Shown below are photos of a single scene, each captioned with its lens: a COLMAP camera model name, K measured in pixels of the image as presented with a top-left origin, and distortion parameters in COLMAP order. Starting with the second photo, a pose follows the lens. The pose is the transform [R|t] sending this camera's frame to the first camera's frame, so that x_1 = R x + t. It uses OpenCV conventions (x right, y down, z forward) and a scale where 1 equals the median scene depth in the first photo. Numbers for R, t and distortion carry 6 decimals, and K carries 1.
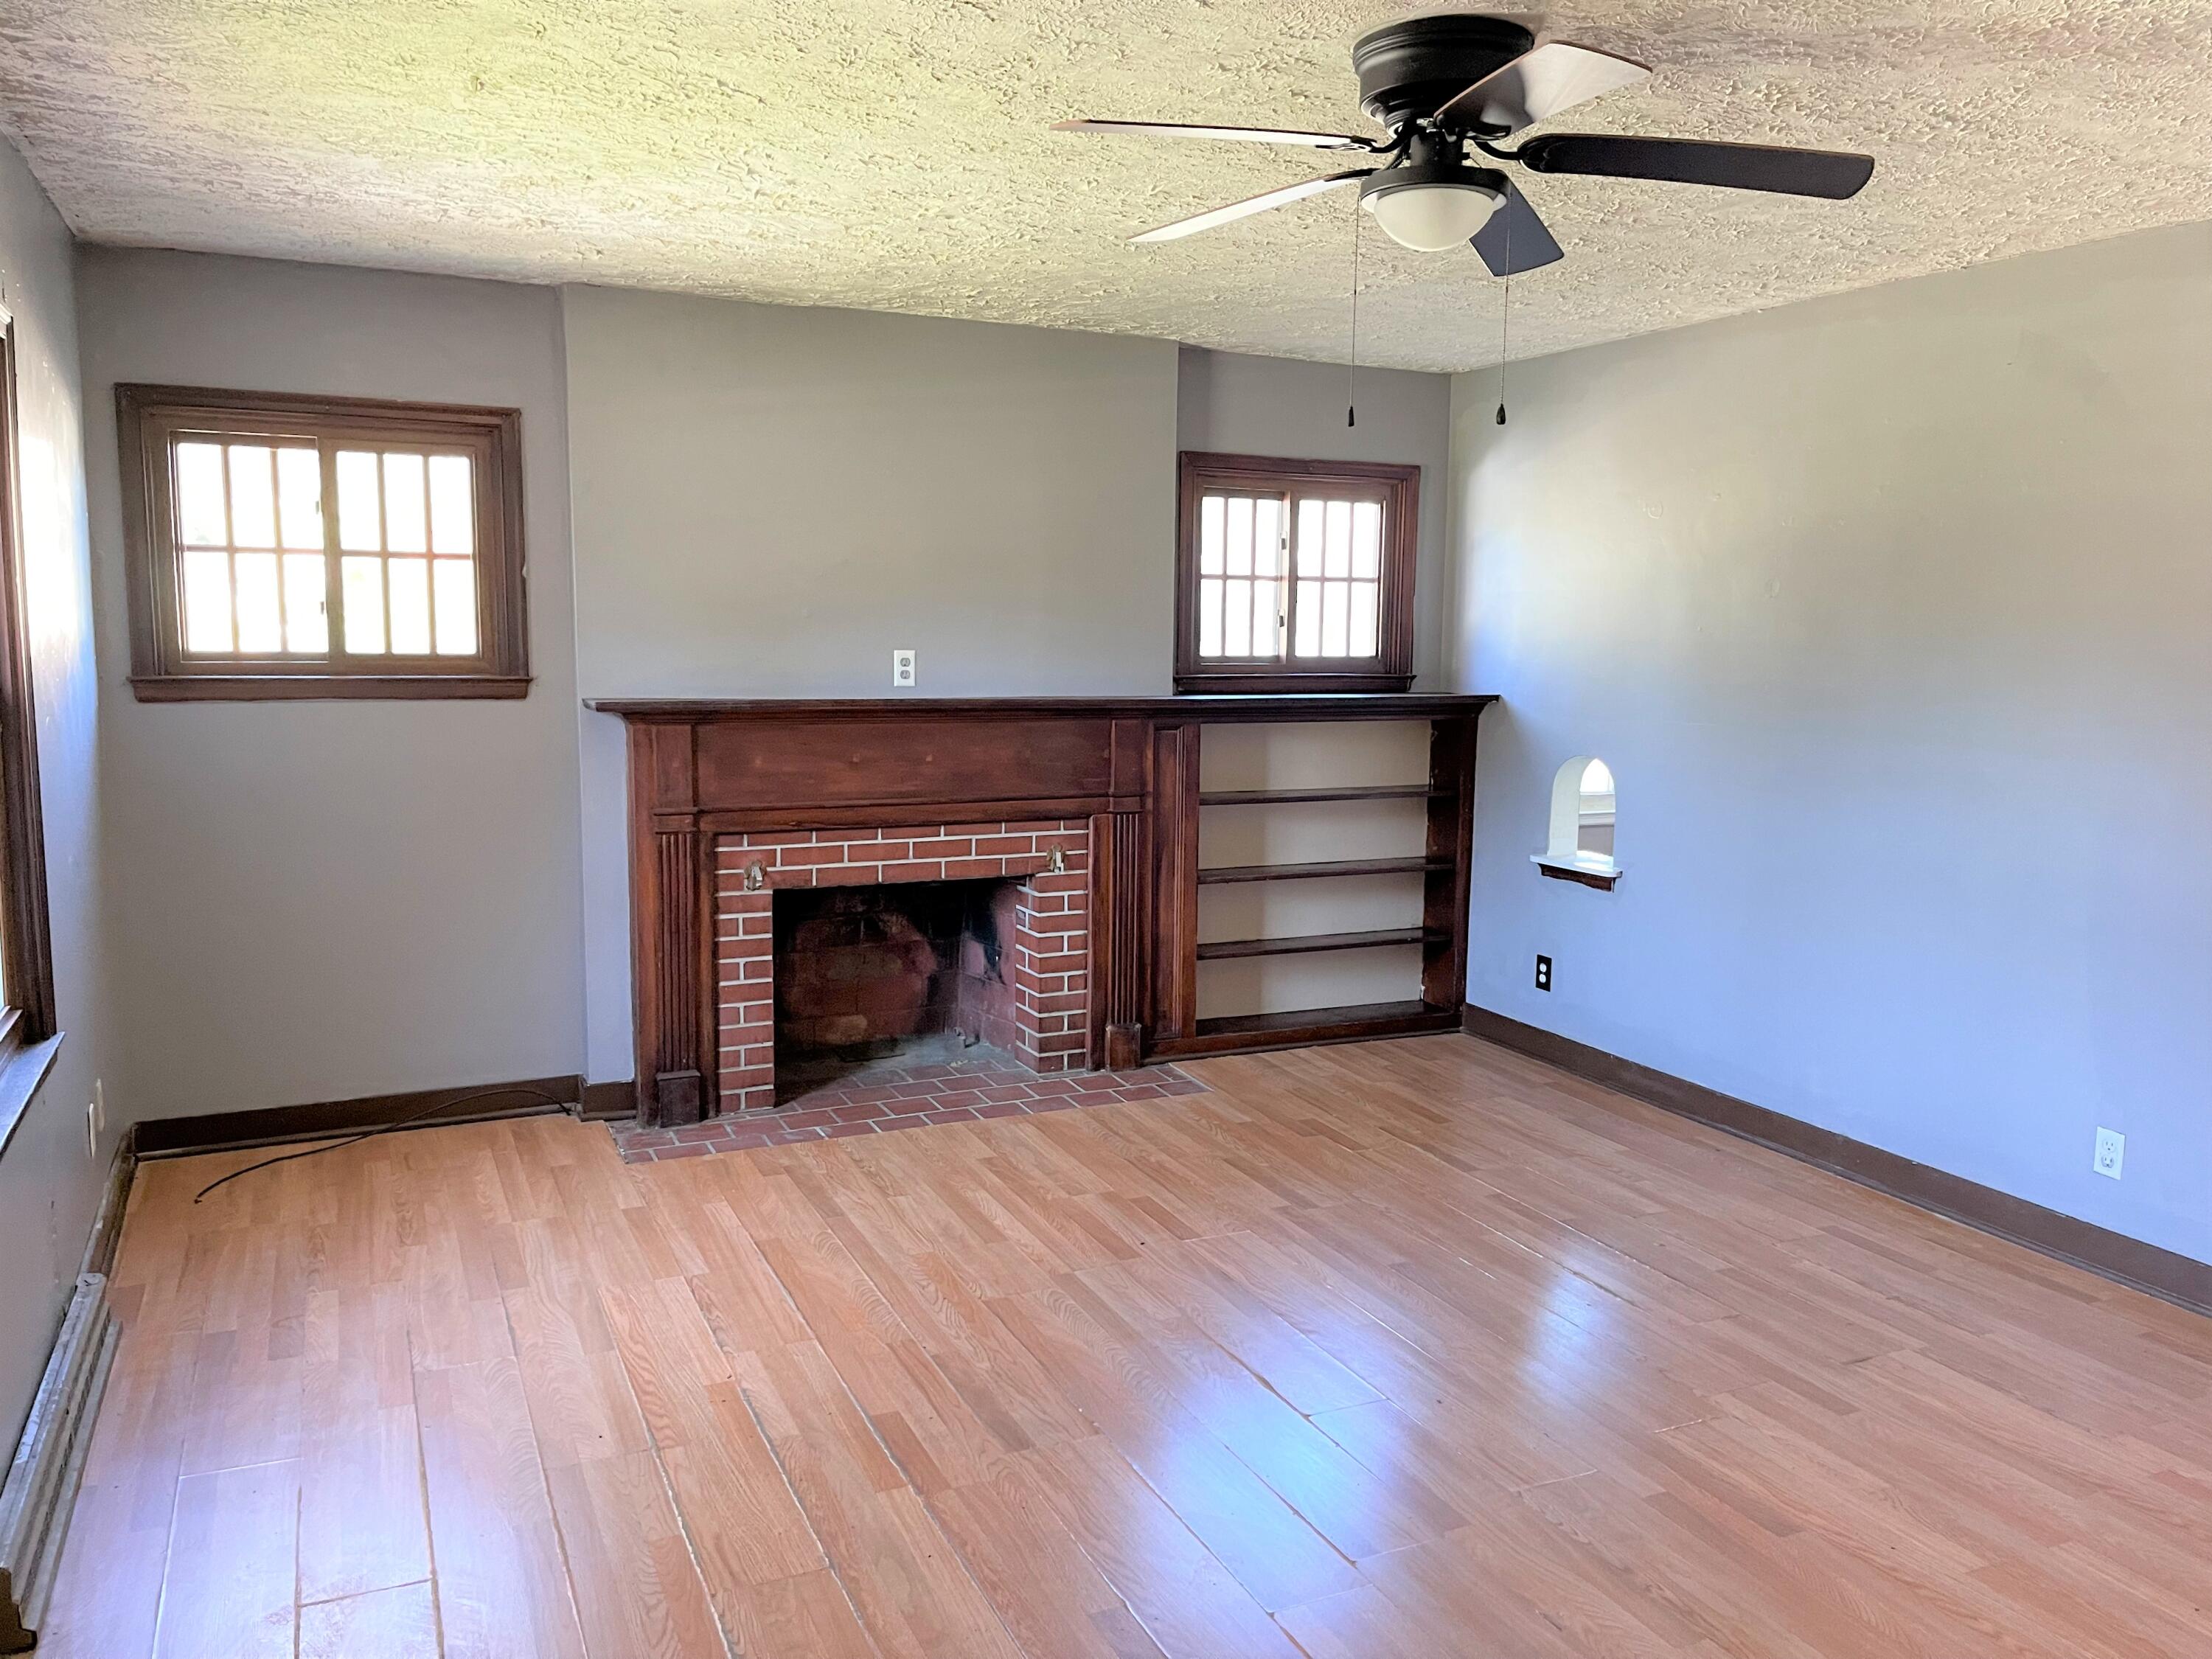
lens RADIAL K [[1666.2, 0, 1102.1], [0, 1666.2, 826.6], [0, 0, 1]] dist [-0.023313, -0.013109]
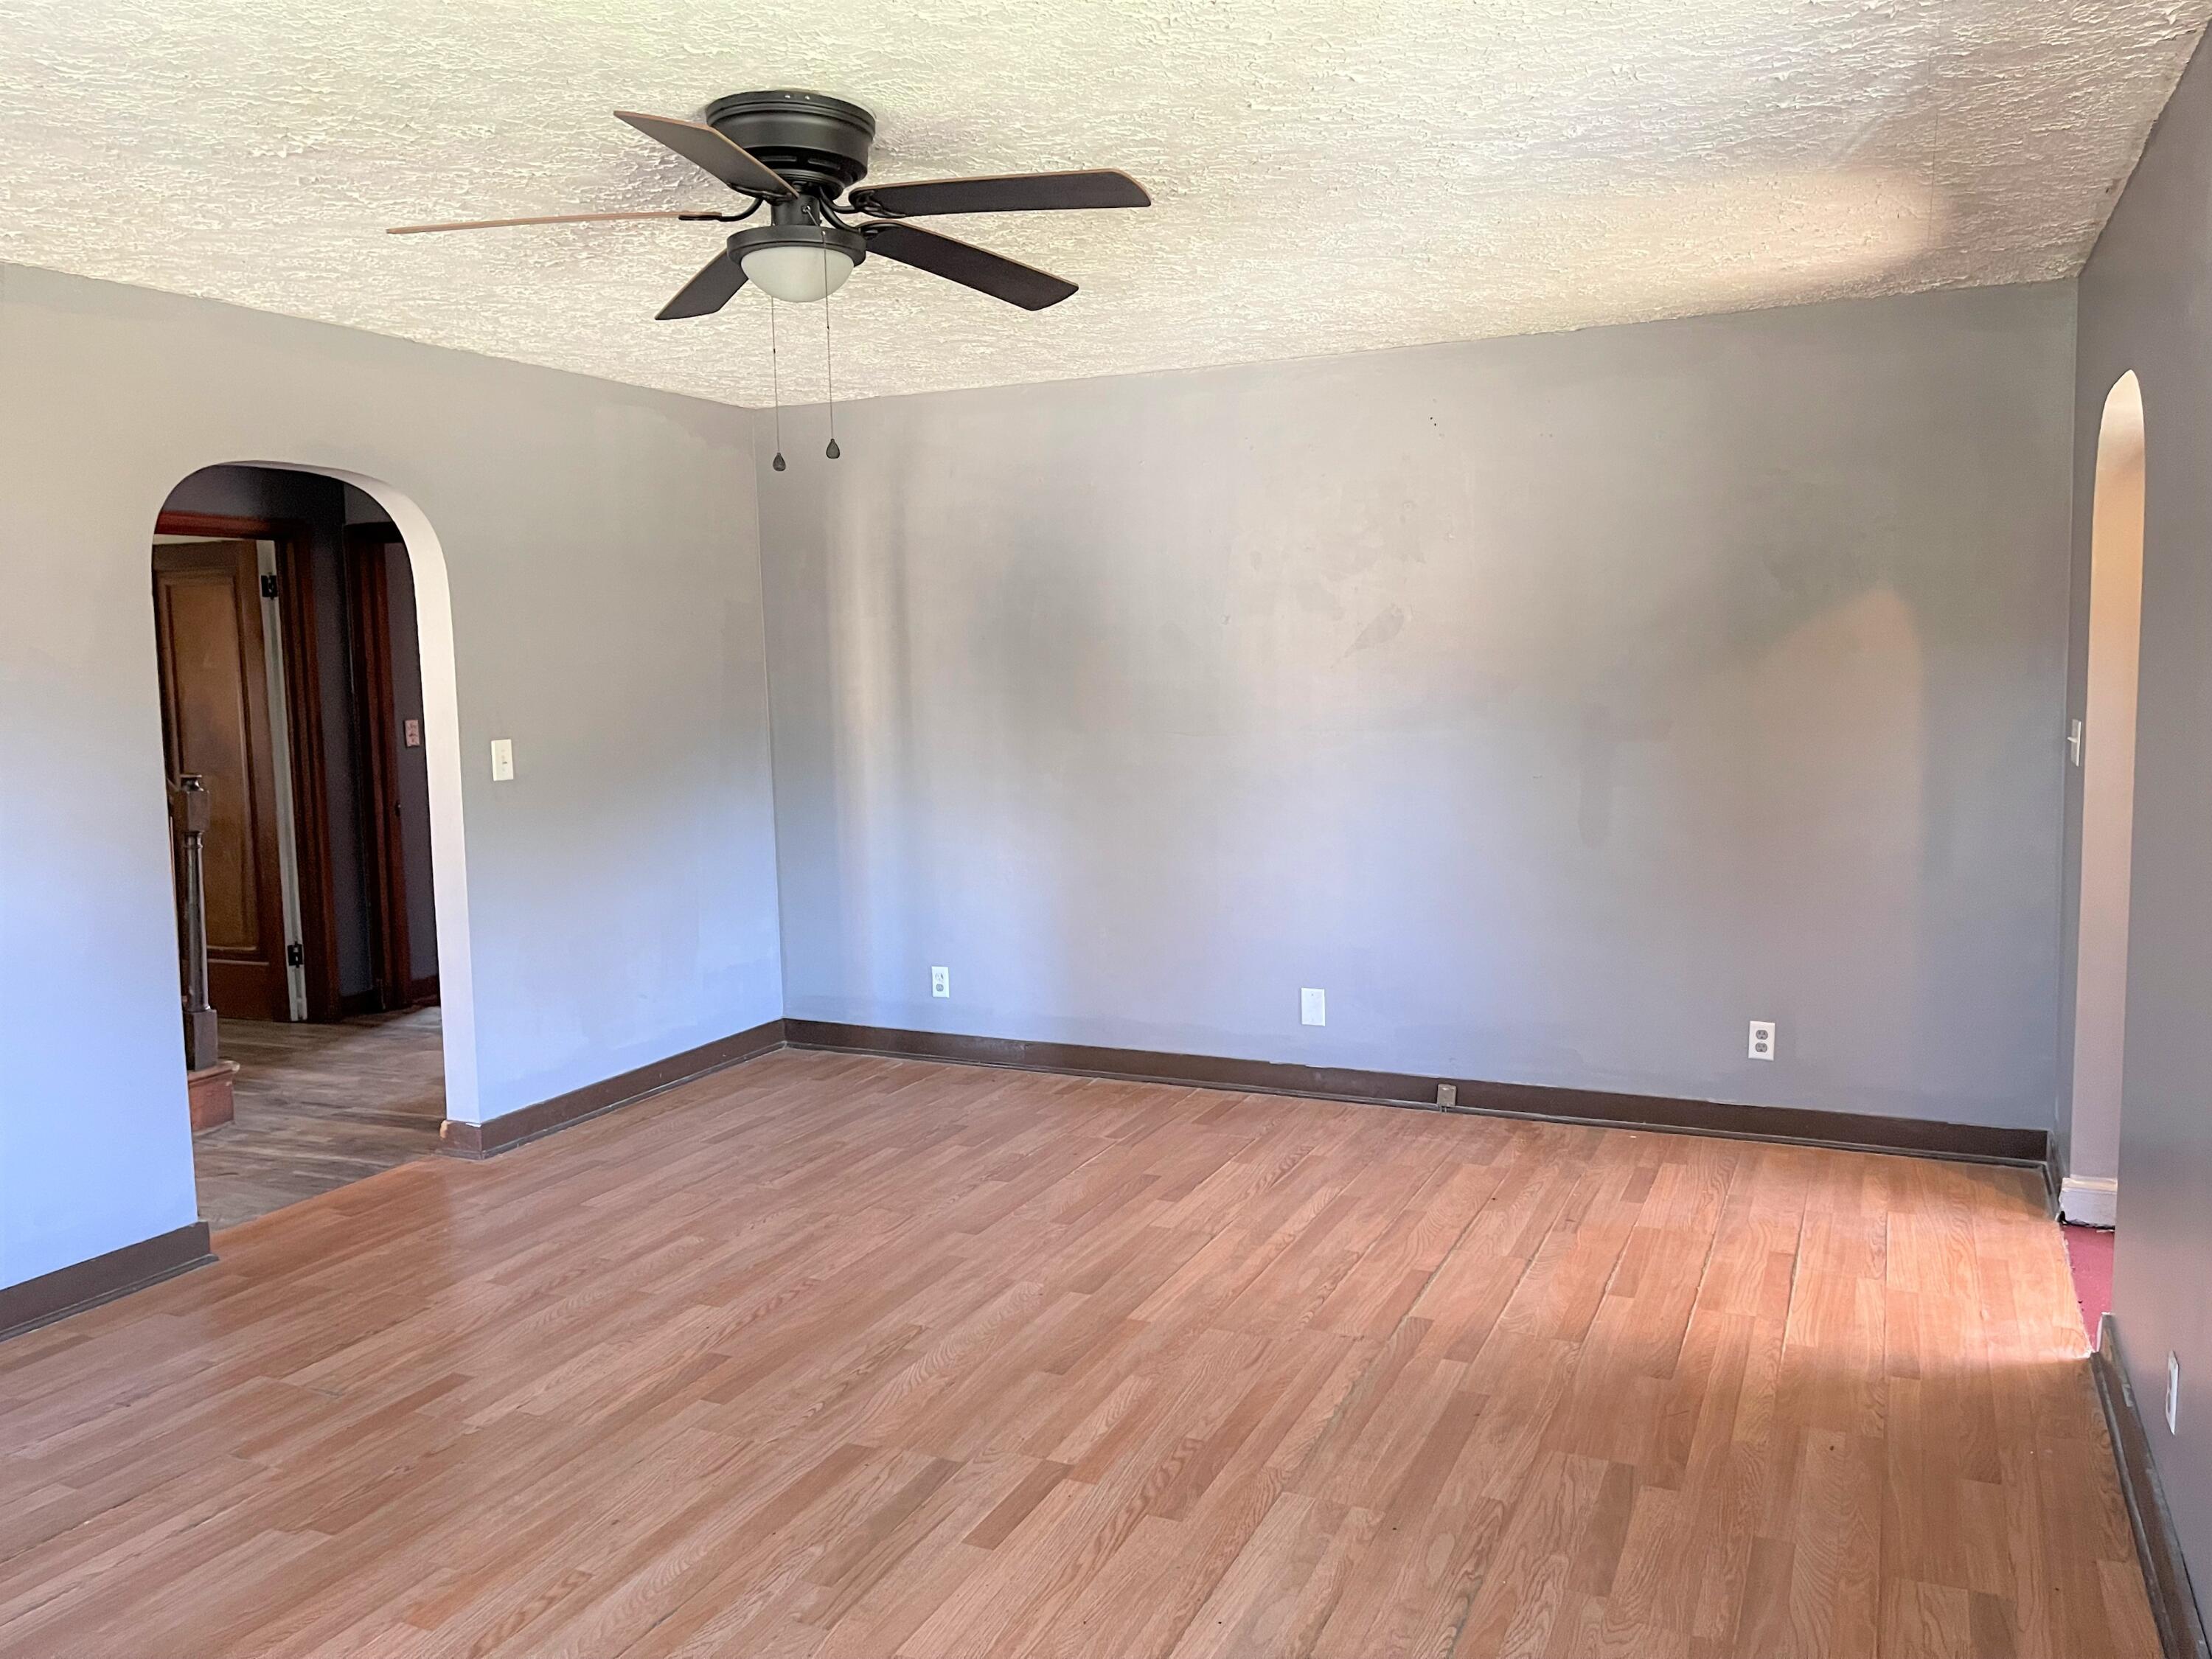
lens RADIAL K [[1666.2, 0, 1102.4], [0, 1666.2, 826.7], [0, 0, 1]] dist [-0.023313, -0.013109]
pose [[-0.645107, -0.096837, 0.757931, -0.703652], [0.099940, 0.972722, 0.209343, -0.217498], [-0.757528, 0.210796, -0.617832, 1.419845]]
